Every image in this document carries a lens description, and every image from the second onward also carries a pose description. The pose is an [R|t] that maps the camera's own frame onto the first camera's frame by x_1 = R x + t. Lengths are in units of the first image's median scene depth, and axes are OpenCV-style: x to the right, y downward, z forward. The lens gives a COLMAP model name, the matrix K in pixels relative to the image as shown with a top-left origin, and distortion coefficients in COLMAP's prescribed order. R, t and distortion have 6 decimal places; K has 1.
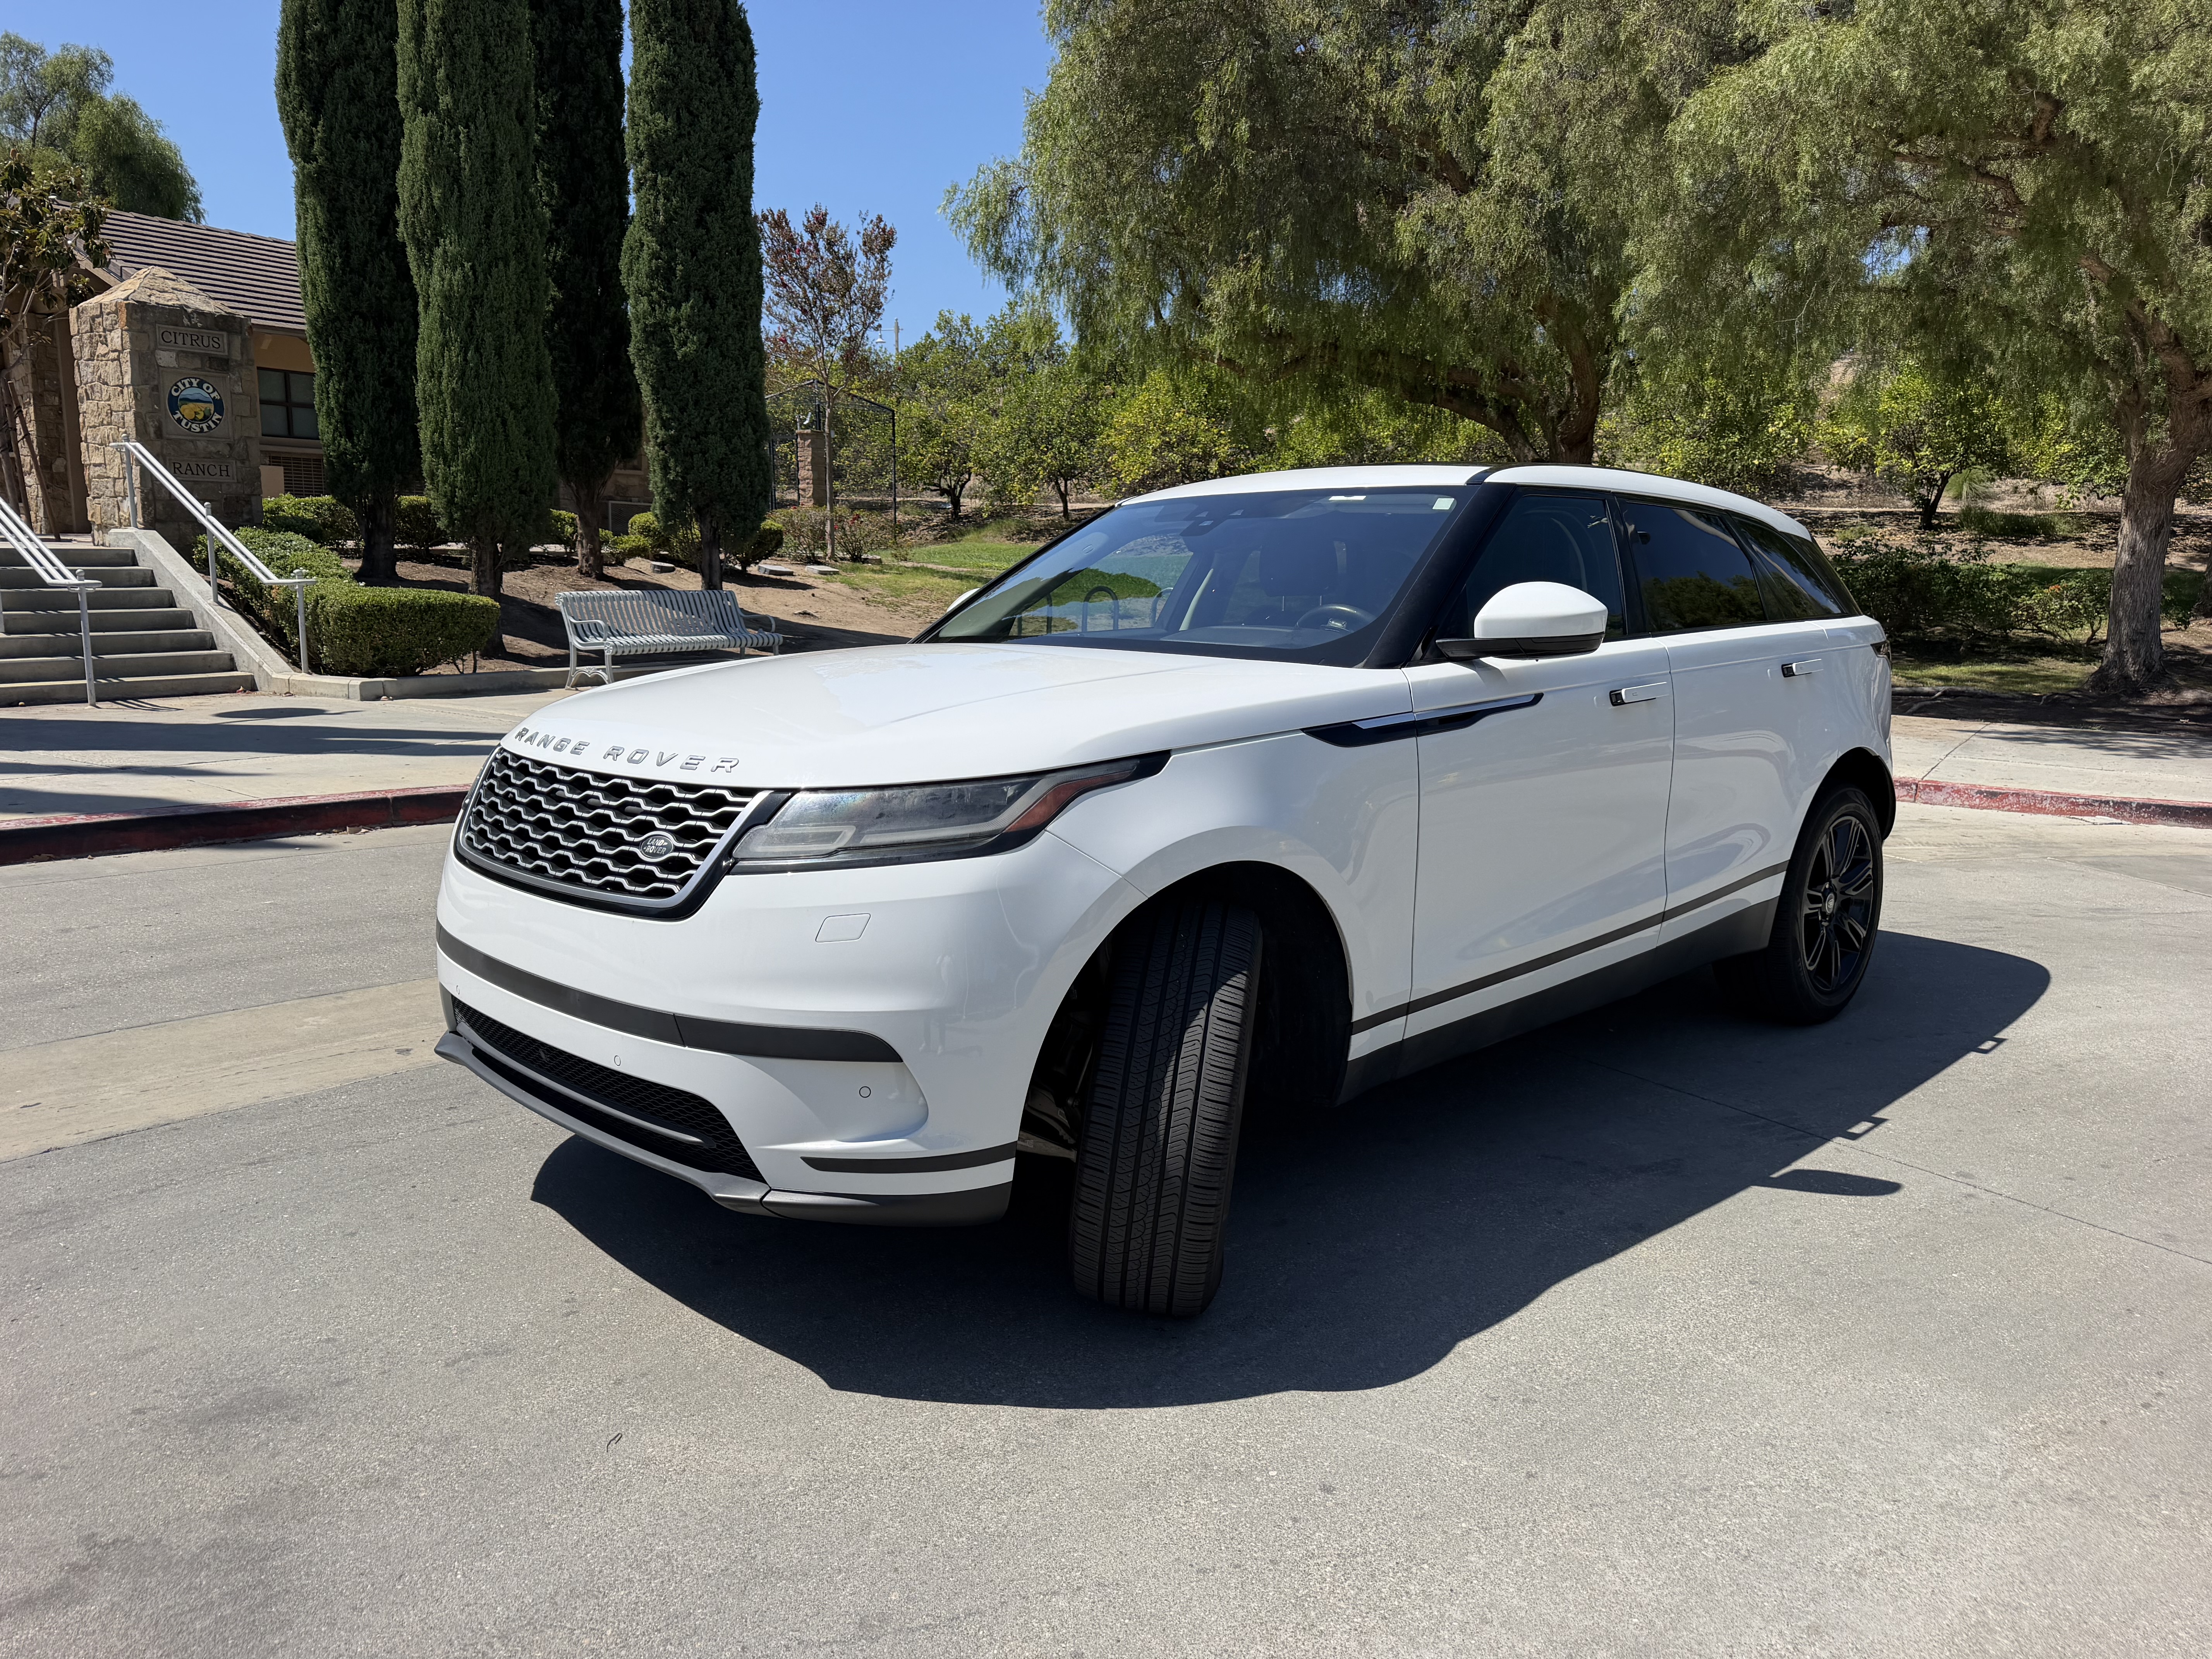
lens RADIAL K [[1553.0, 0, 1105.8], [0, 1553.0, 842.9], [0, 0, 1]] dist [0.035570, -0.047005]
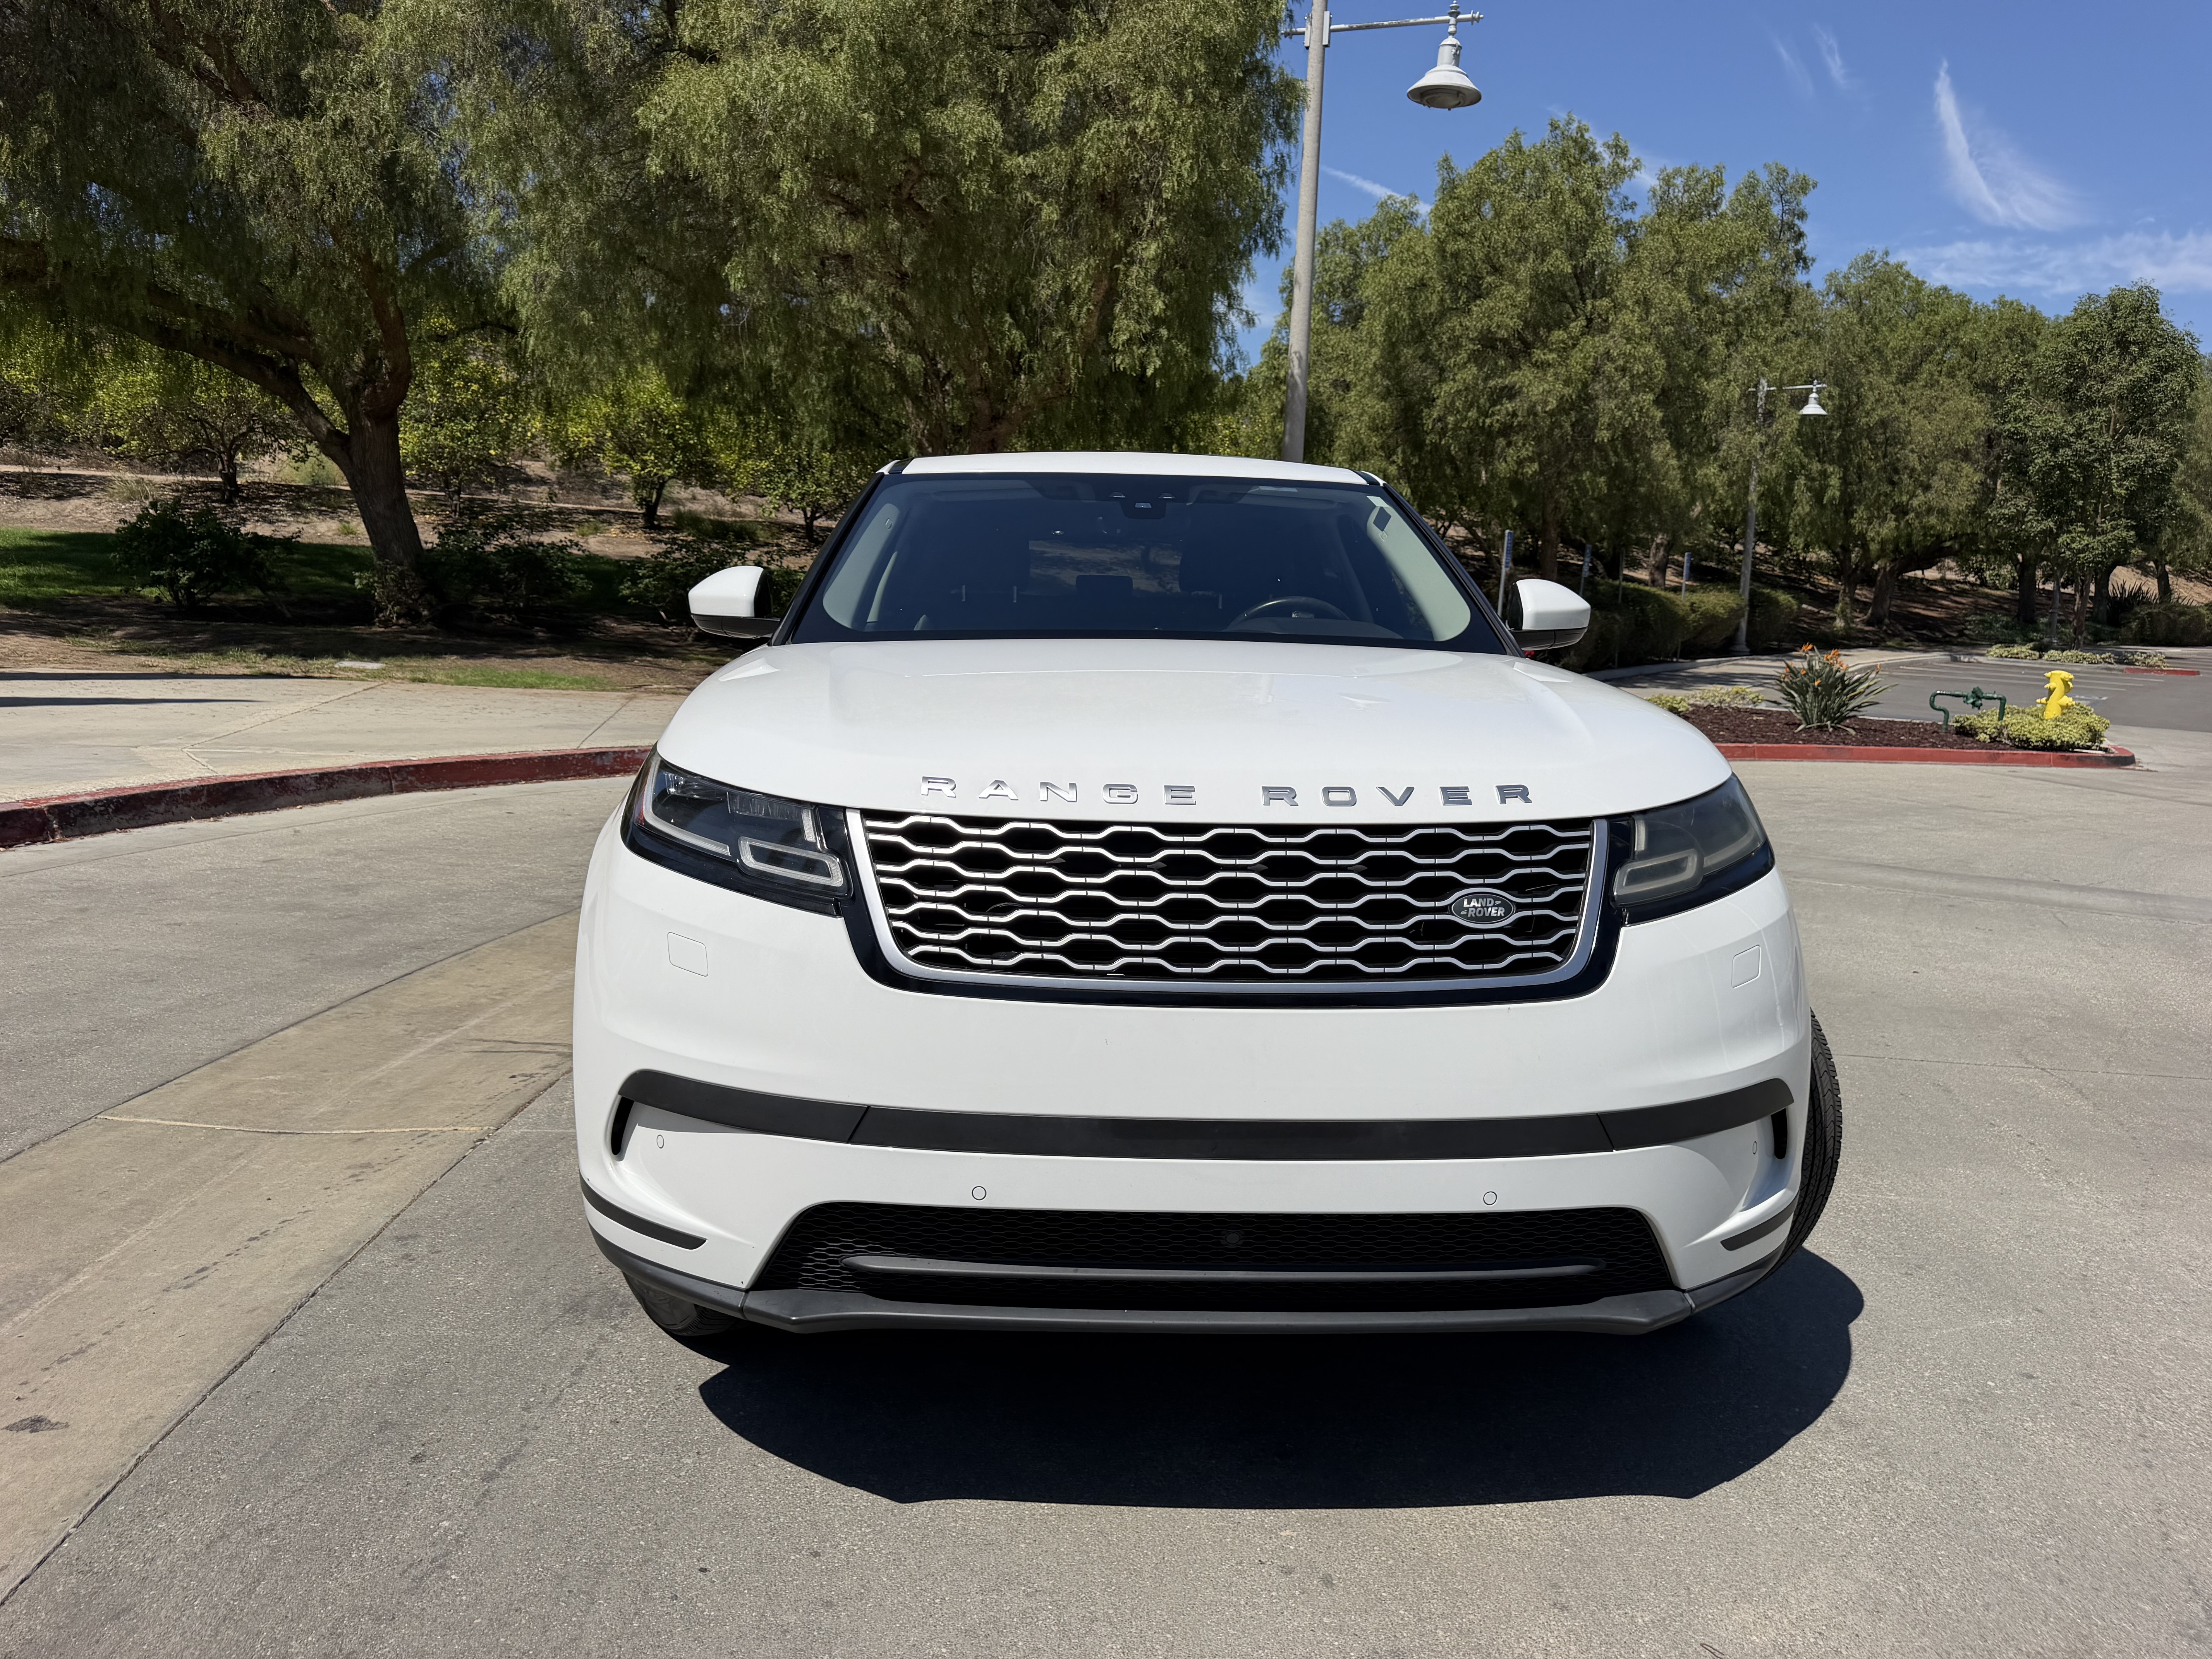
lens RADIAL K [[1553.0, 0, 1112.6], [0, 1553.0, 836.4], [0, 0, 1]] dist [0.035570, -0.047005]
pose [[0.662303, -0.100189, 0.742508, -0.180611], [0.099052, 0.994029, 0.045775, -0.015912], [-0.742660, 0.043231, 0.668272, 0.116717]]
